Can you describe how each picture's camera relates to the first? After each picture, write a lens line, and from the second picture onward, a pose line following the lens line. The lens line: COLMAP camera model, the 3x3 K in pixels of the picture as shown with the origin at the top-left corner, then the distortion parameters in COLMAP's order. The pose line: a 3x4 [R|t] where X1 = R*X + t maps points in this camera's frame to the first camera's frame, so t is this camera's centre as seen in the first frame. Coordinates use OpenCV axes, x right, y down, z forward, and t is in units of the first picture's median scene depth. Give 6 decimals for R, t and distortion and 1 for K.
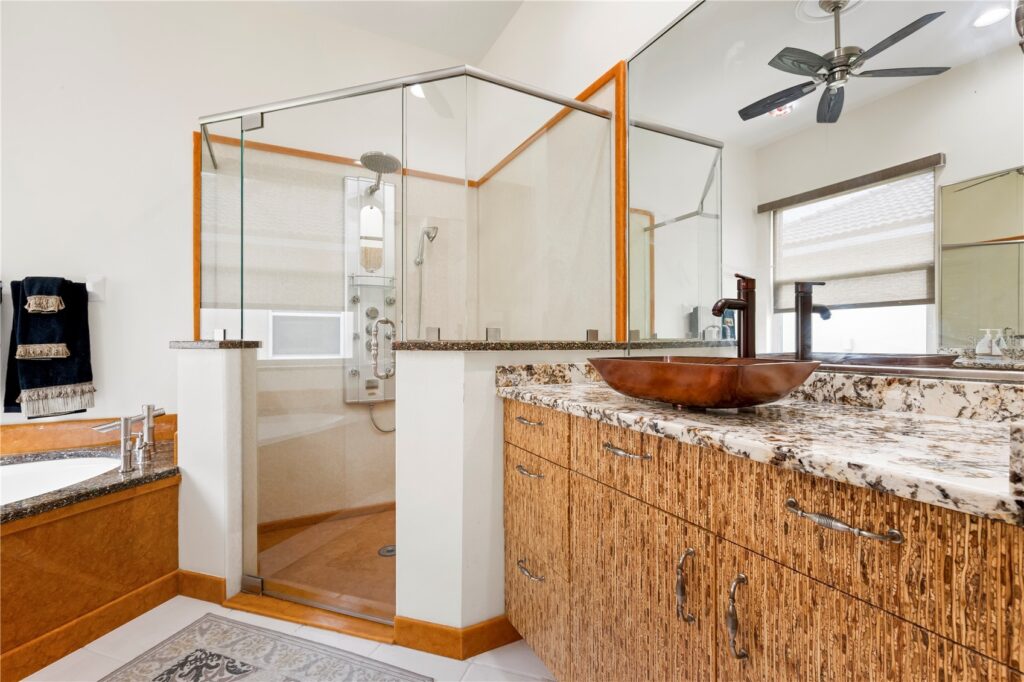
lens RADIAL K [[434.6, 0, 511.7], [0, 434.6, 338.8], [0, 0, 1]] dist [0.000103, 0.000070]
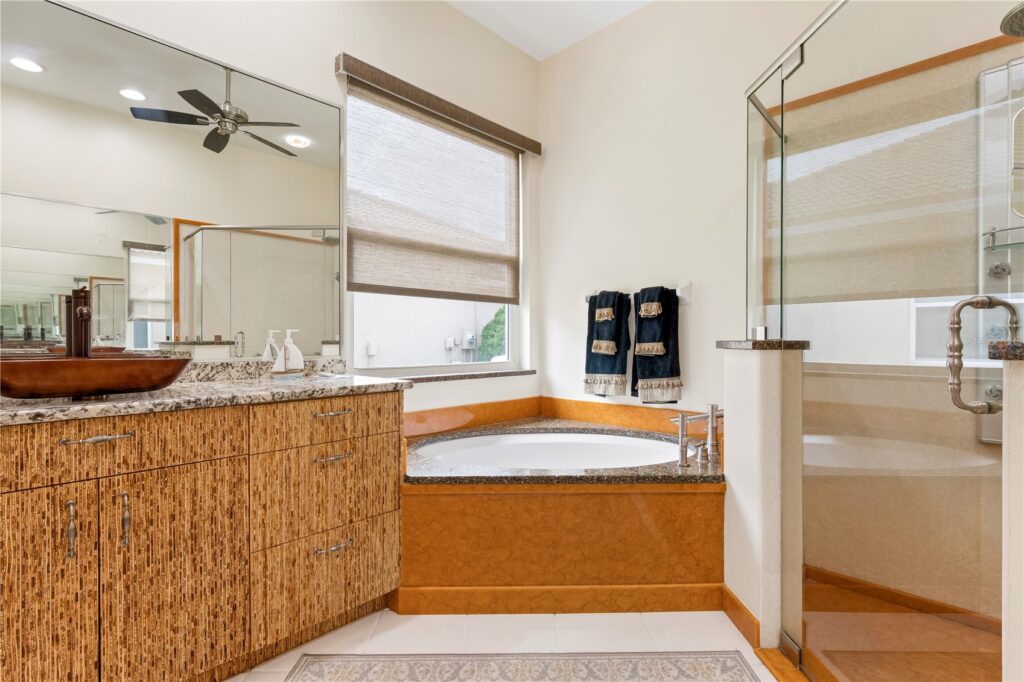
lens RADIAL K [[476.3, 0, 512.0], [0, 476.3, 341.0], [0, 0, 1]] dist [0.000422, 0.000339]
pose [[0.330184, 0.002358, -0.943914, 0.049884], [0.004292, 0.999983, 0.004000, 0.000071], [0.943907, -0.005372, 0.330168, 0.218836]]
